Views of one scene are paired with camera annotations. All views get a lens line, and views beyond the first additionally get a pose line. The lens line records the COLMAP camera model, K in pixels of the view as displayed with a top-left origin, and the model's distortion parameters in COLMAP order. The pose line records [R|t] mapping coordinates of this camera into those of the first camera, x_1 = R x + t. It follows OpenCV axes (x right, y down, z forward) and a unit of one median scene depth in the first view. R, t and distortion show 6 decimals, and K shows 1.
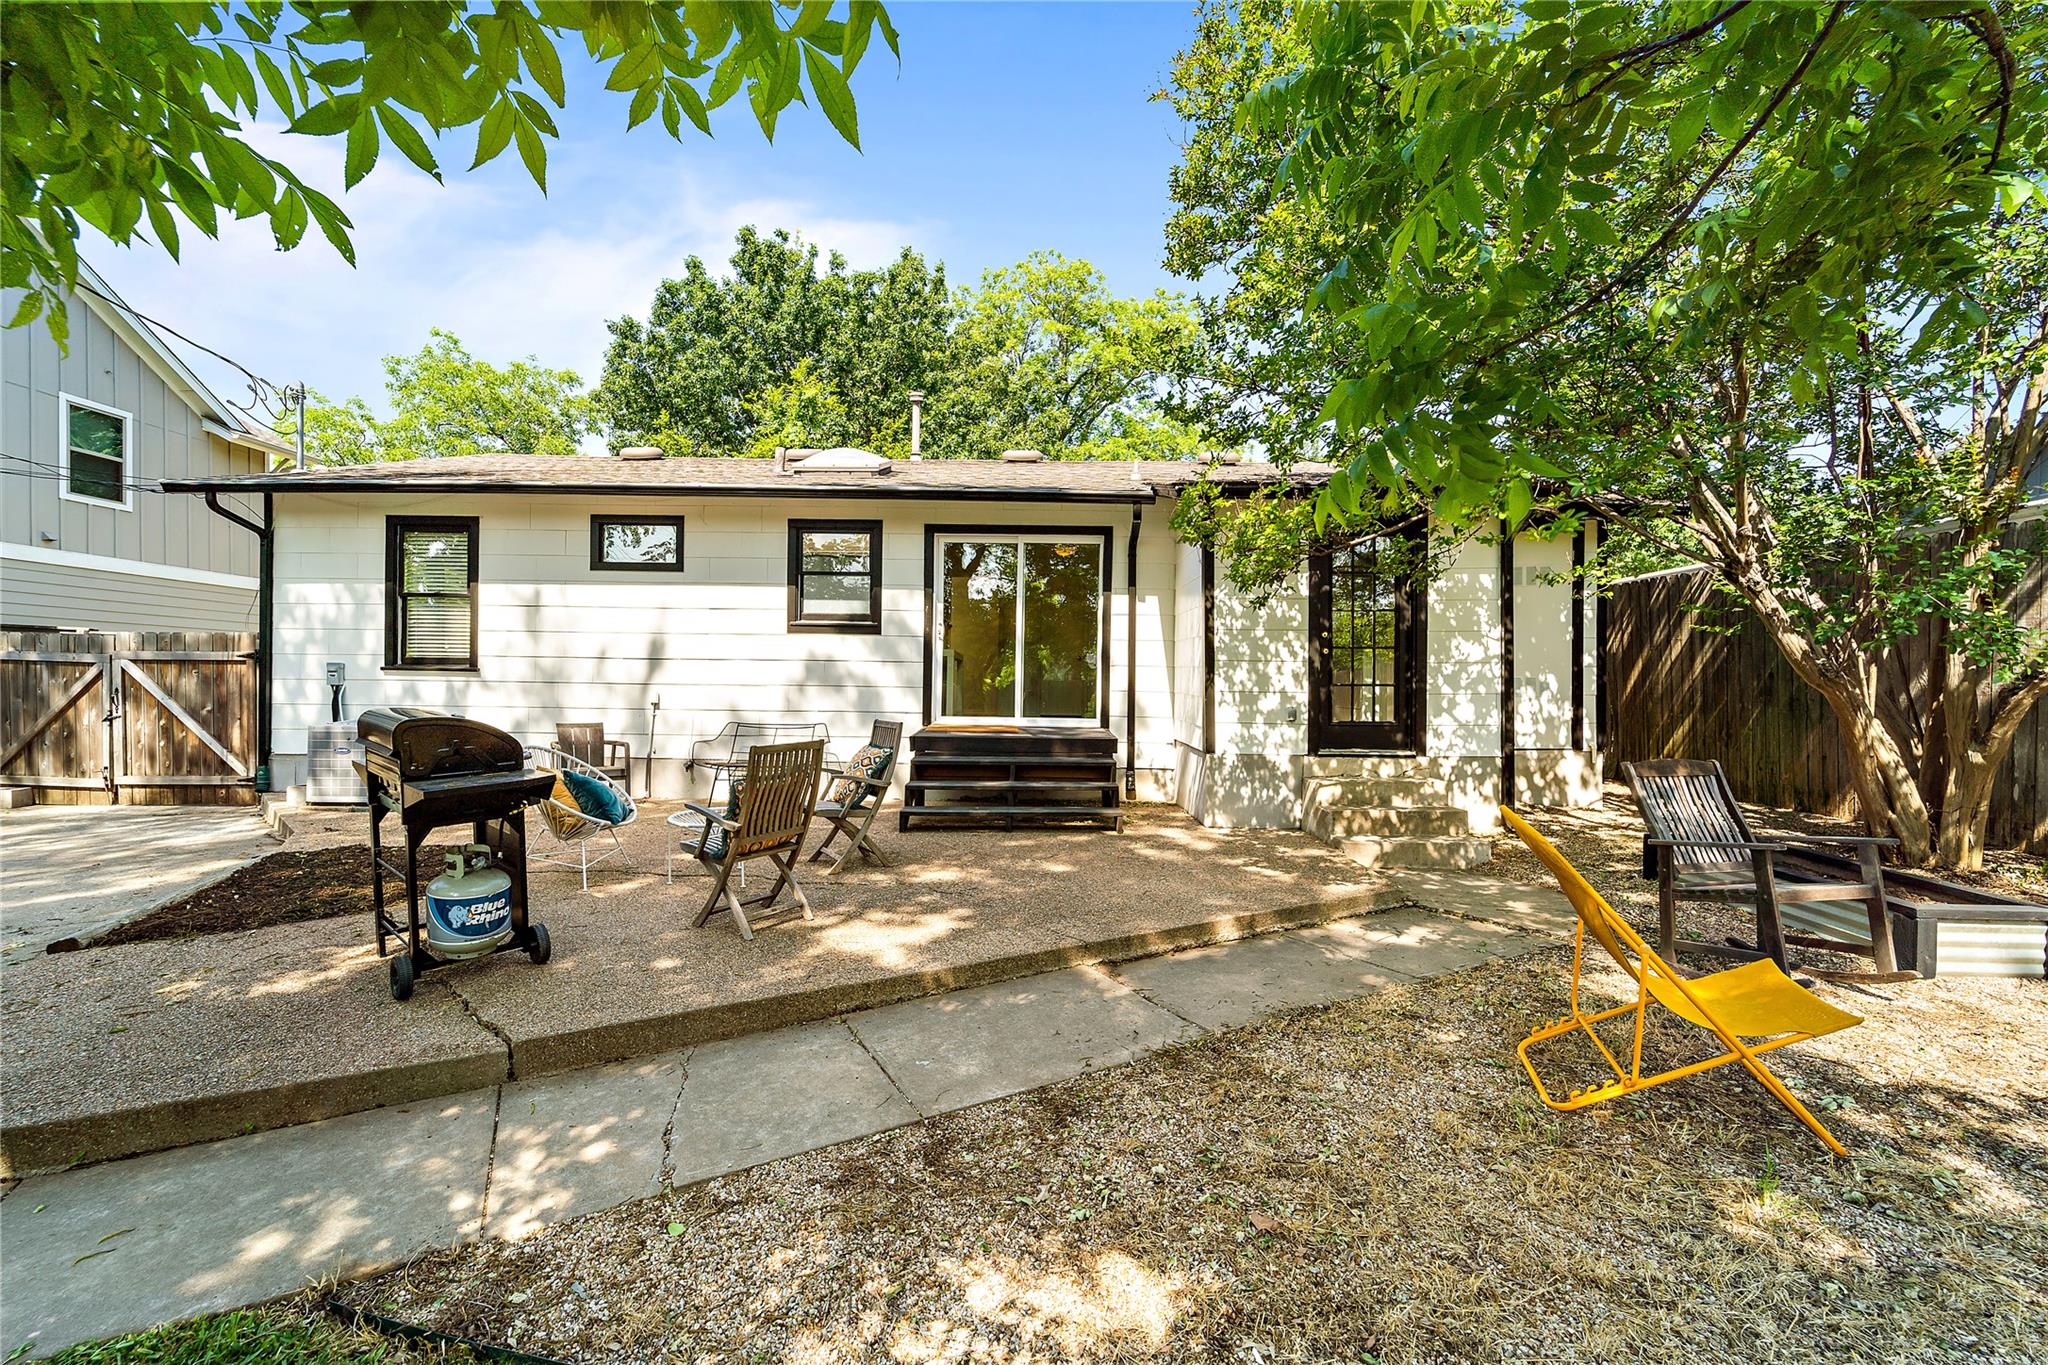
lens RADIAL K [[803.0, 0, 1019.4], [0, 803.0, 707.9], [0, 0, 1]] dist [-0.001372, -0.000159]
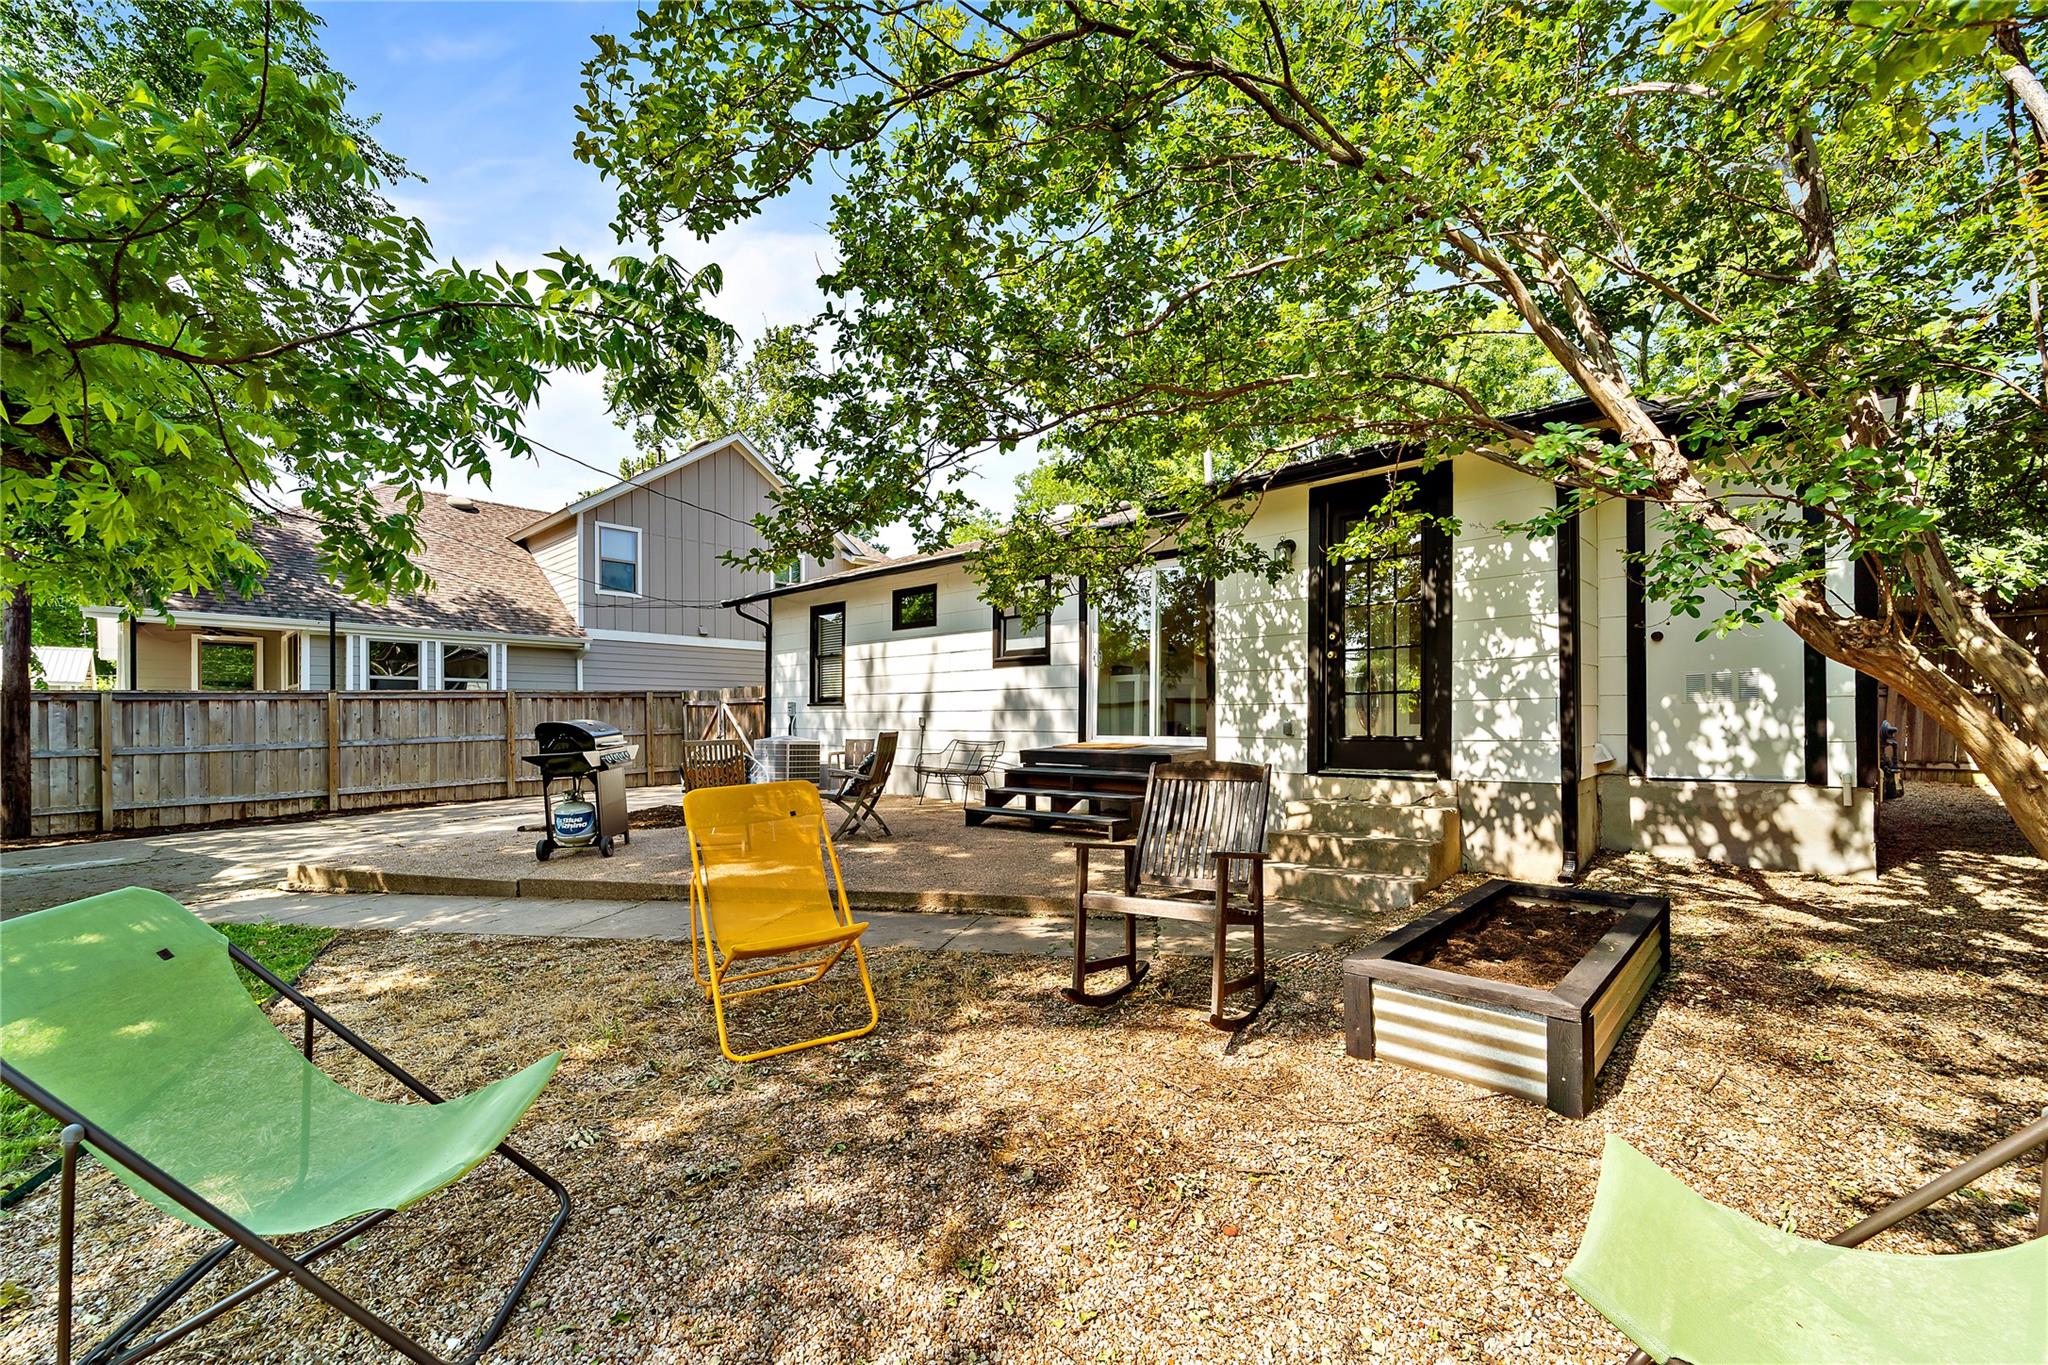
lens RADIAL K [[854.3, 0, 1021.8], [0, 854.3, 688.8], [0, 0, 1]] dist [0.060039, -0.000090]
pose [[0.737254, -0.038689, -0.674507, 0.708751], [0.000649, 0.998399, -0.056558, 0.014492], [0.675615, 0.041260, 0.736099, 0.068716]]
